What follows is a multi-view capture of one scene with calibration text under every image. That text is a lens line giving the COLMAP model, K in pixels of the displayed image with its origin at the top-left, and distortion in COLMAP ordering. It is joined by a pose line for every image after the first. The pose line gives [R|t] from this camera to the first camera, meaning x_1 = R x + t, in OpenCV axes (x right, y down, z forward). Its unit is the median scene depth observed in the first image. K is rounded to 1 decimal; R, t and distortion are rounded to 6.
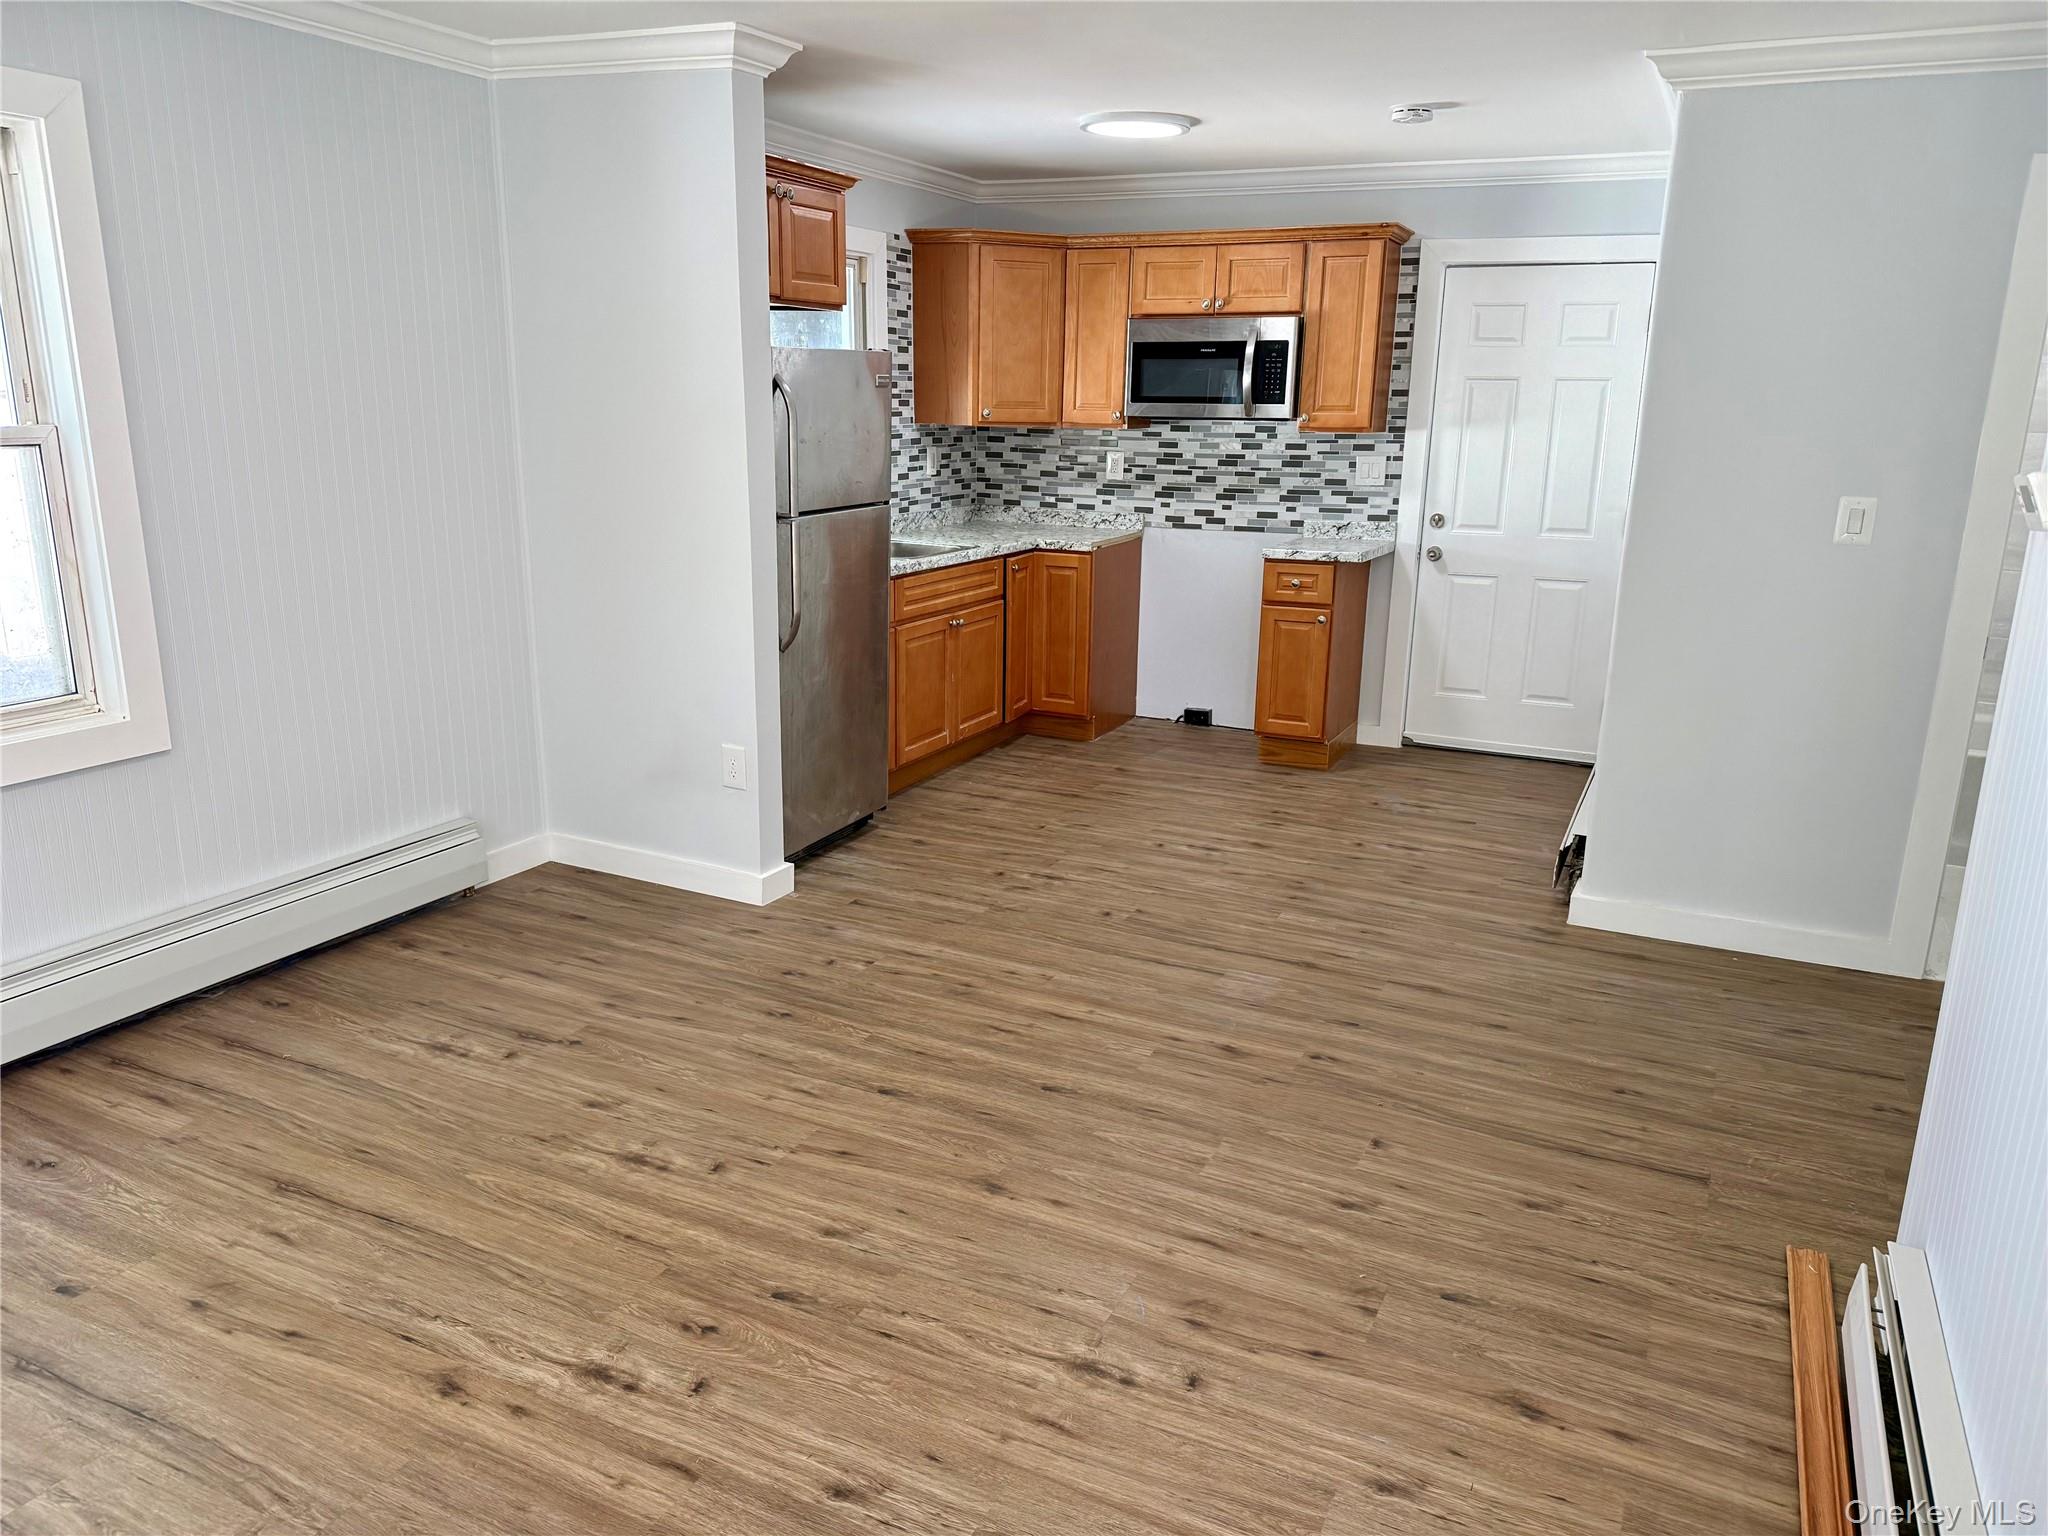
lens RADIAL K [[1431.2, 0, 1038.1], [0, 1431.2, 769.7], [0, 0, 1]] dist [0.190480, -0.370430]
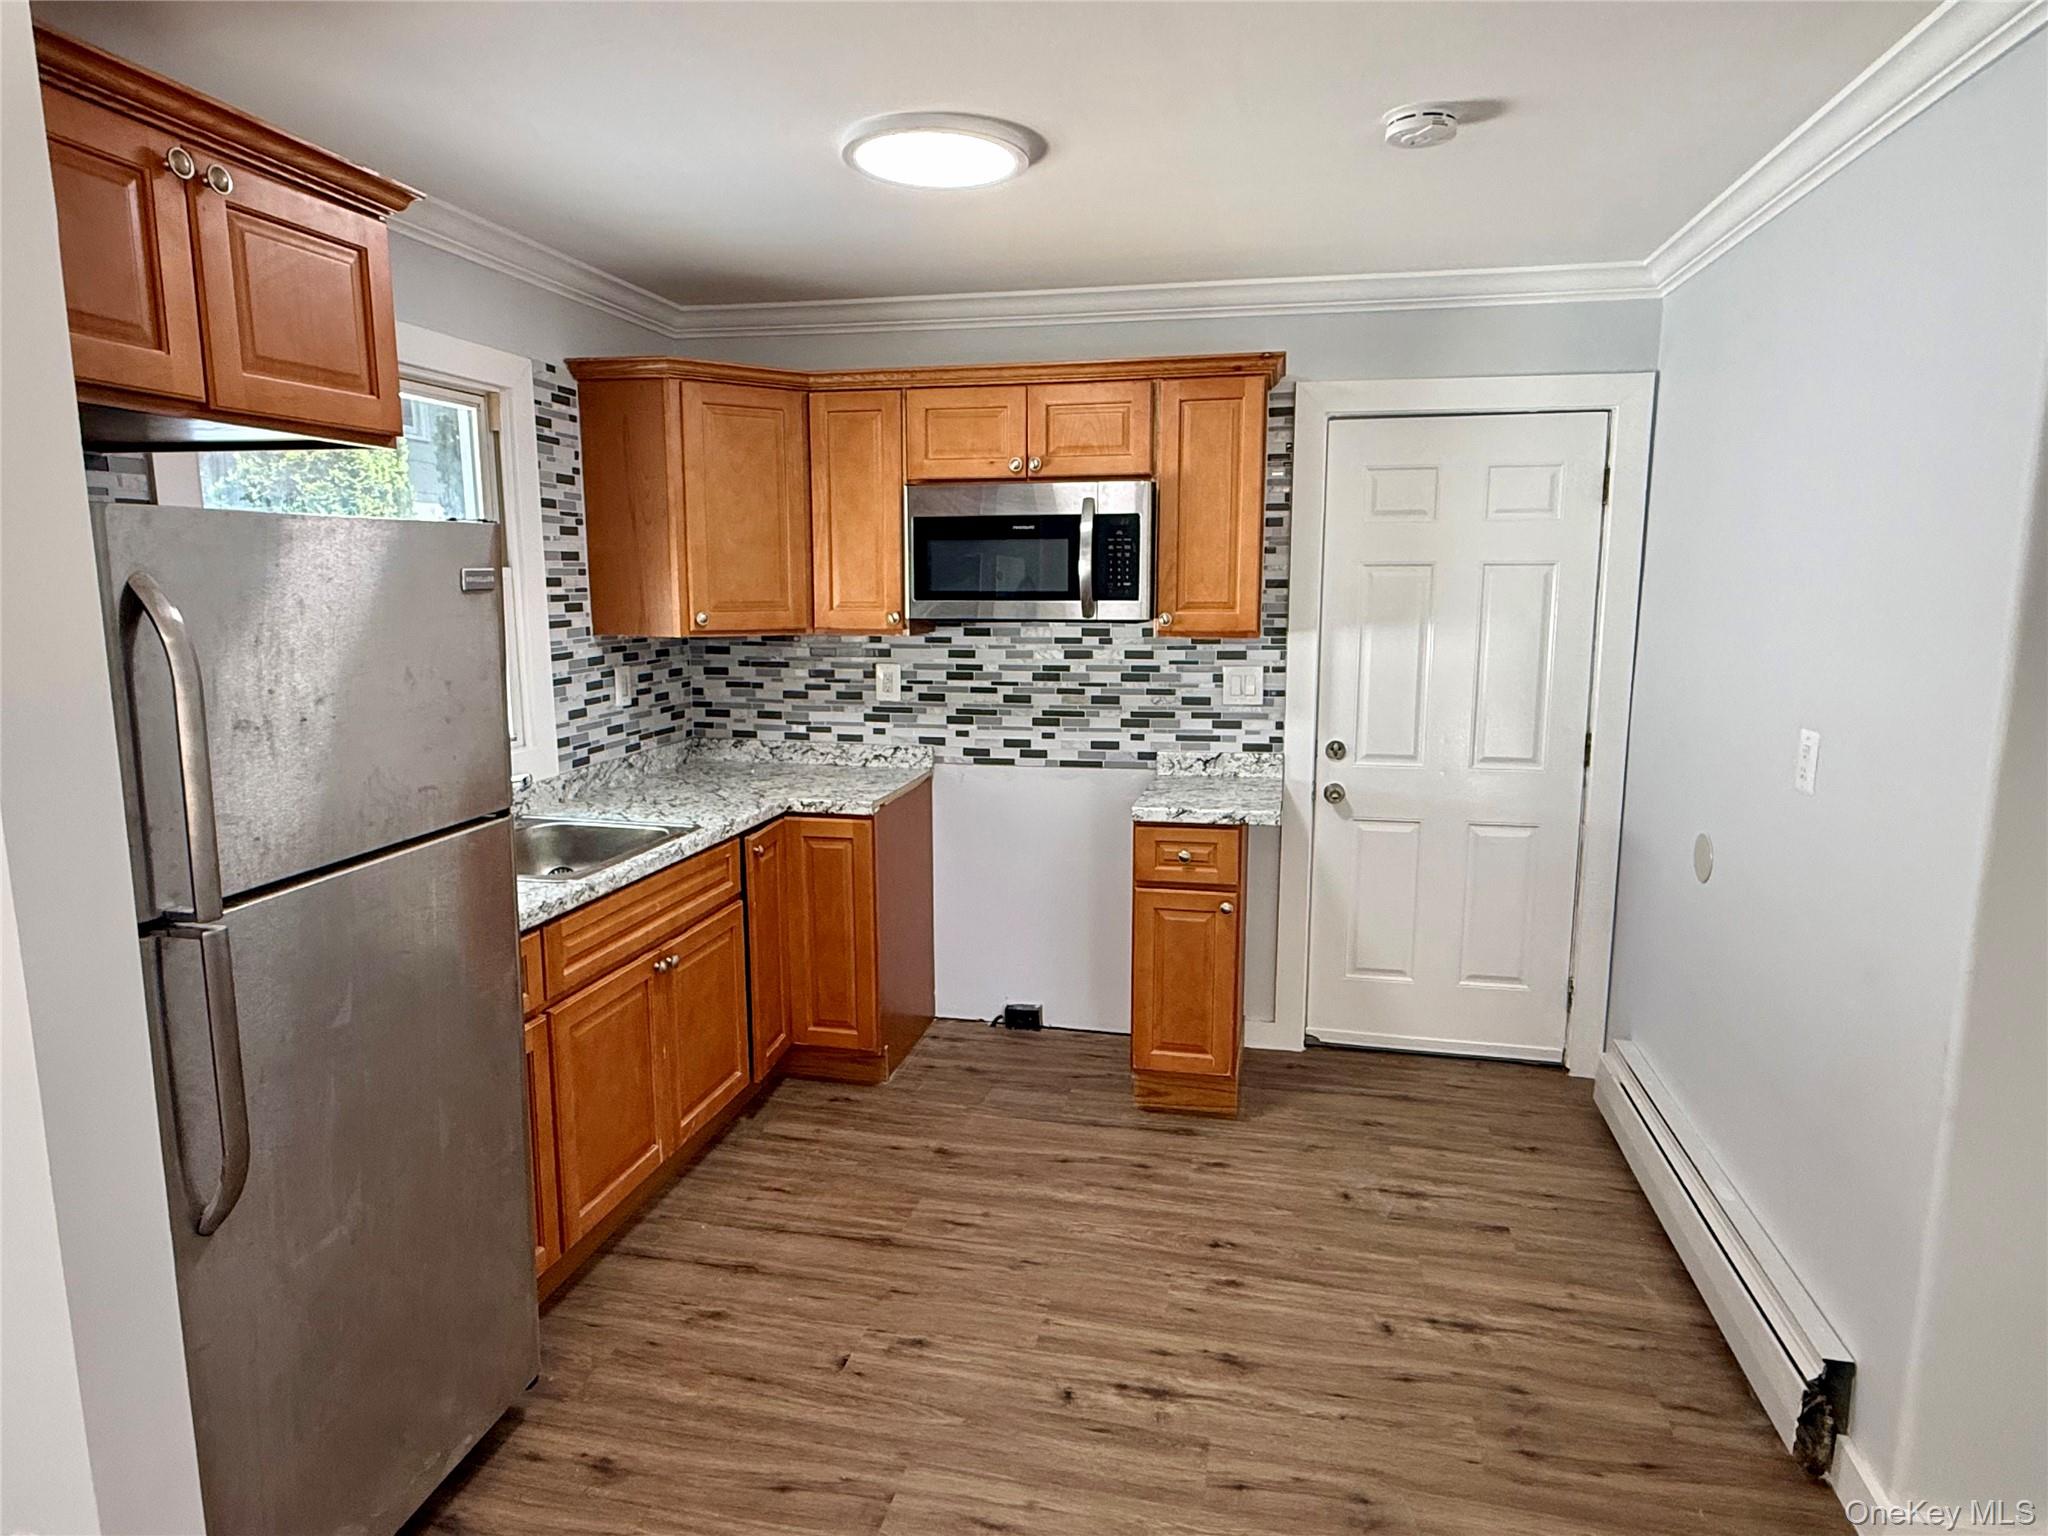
lens RADIAL K [[1206.8, 0, 1028.4], [0, 1206.8, 774.7], [0, 0, 1]] dist [0.003316, 0.001566]
pose [[0.974479, -0.052272, 0.218308, -0.014869], [0.072016, 0.993903, -0.083484, -0.122718], [-0.212613, 0.097075, 0.972302, 0.449619]]
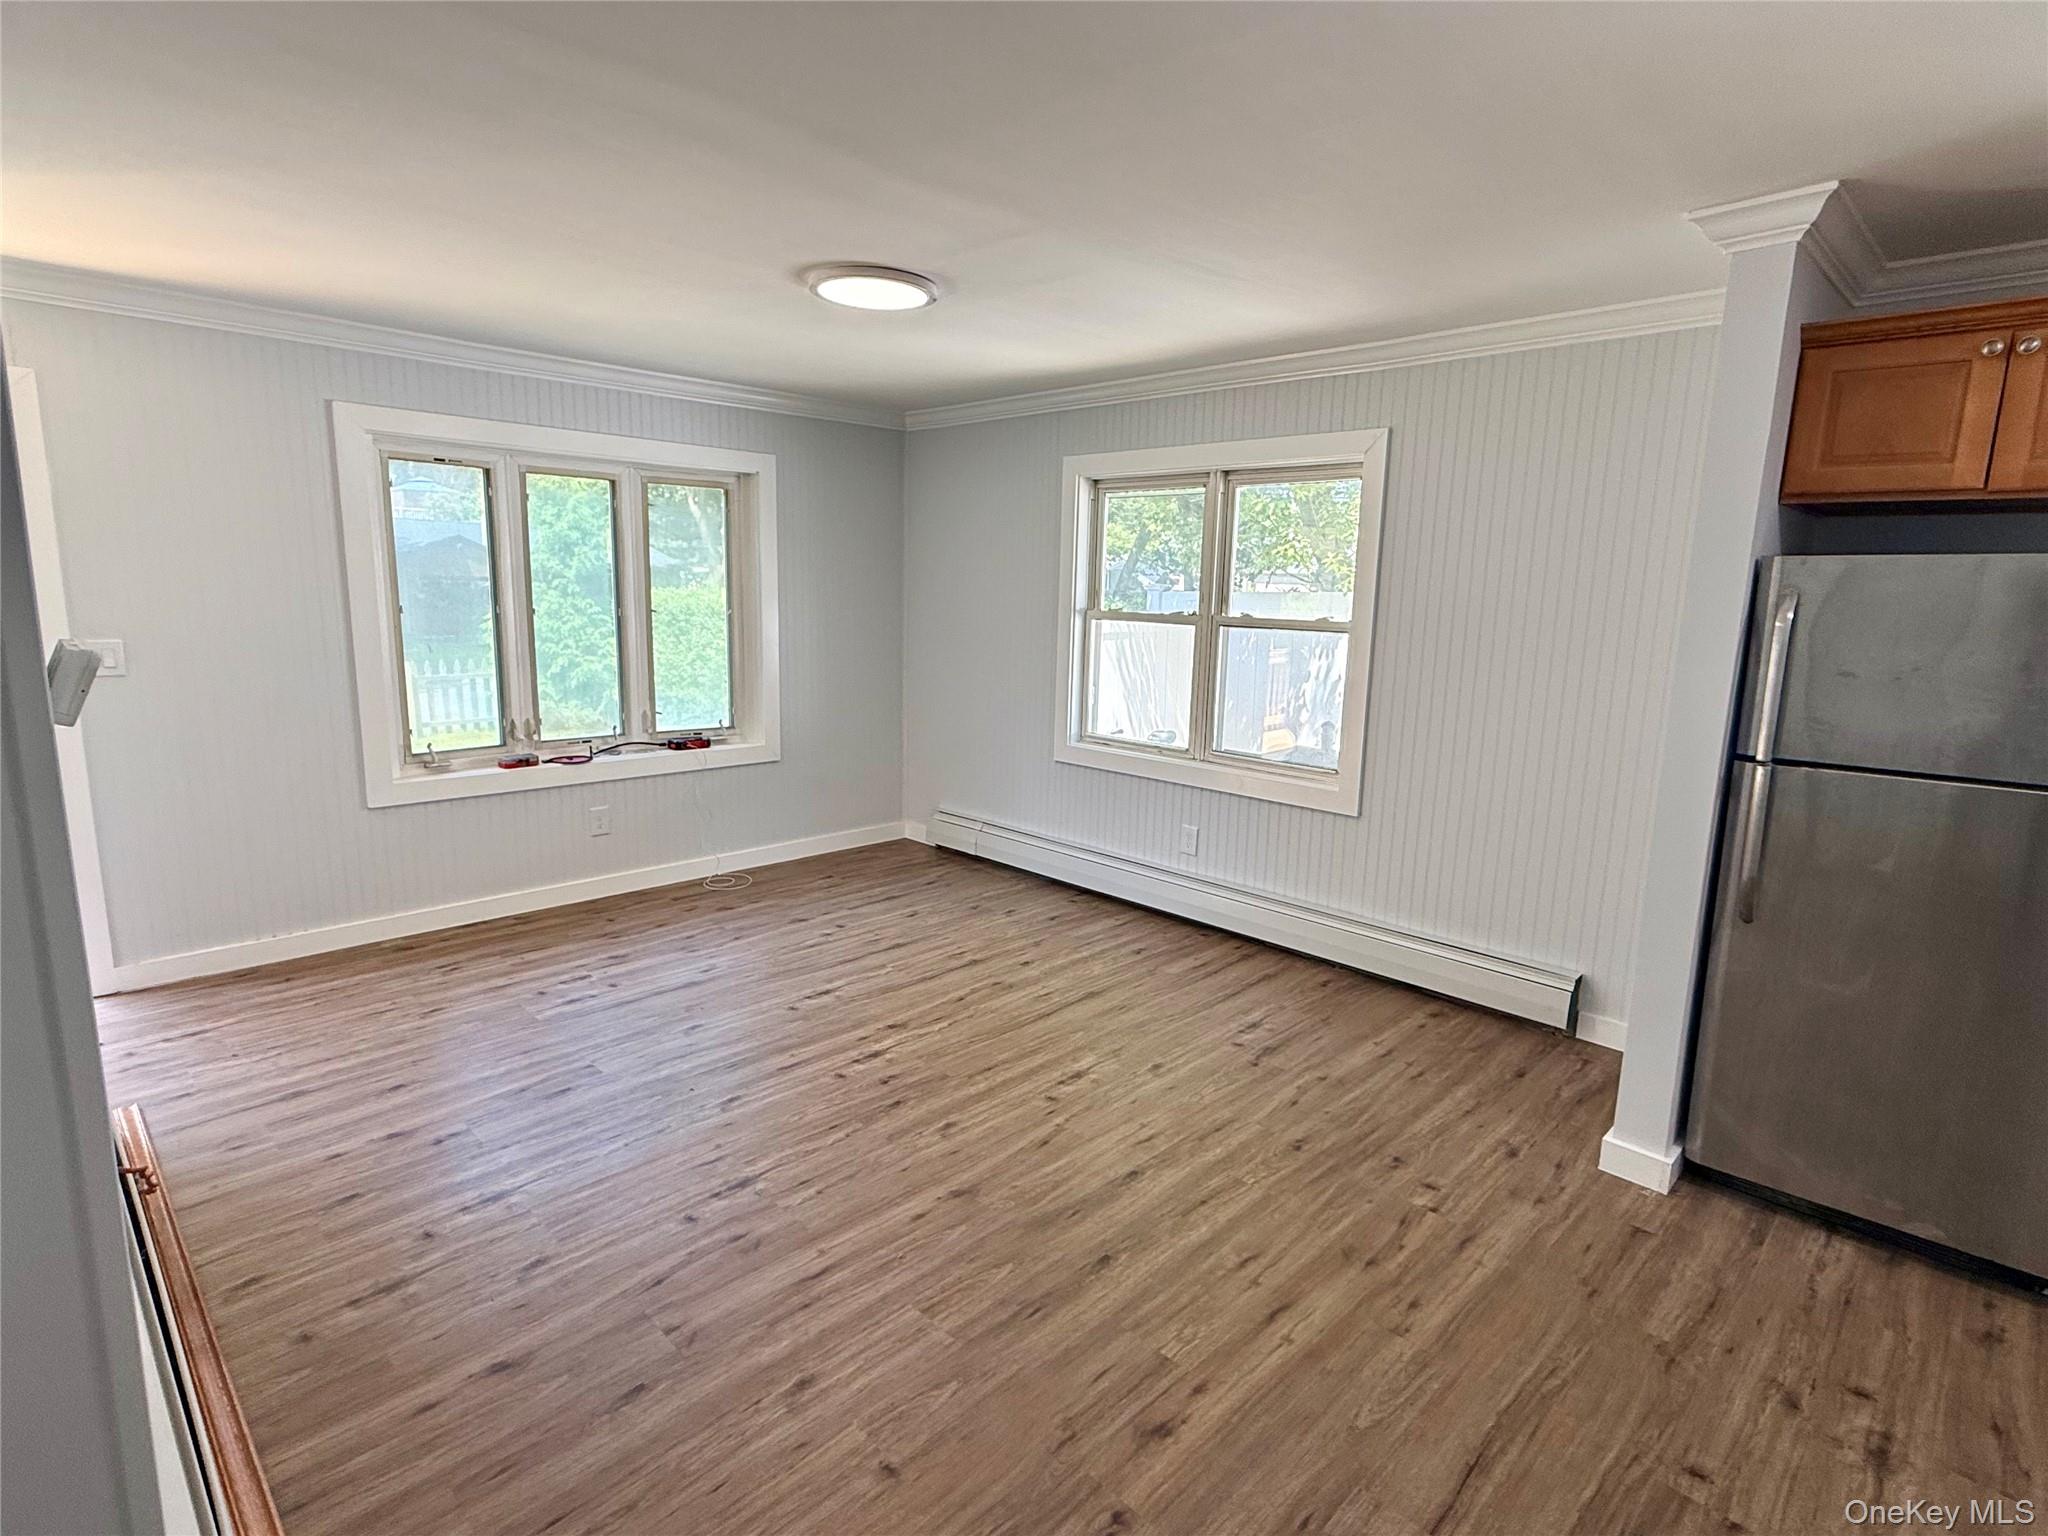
lens RADIAL K [[1036.1, 0, 1024.0], [0, 1036.1, 768.0], [0, 0, 1]] dist [-0.001447, -0.000325]
pose [[-0.335068, 0.139440, -0.931818, 0.361537], [-0.269603, 0.933446, 0.236629, -0.141706], [0.902798, 0.330508, -0.275174, 0.569502]]
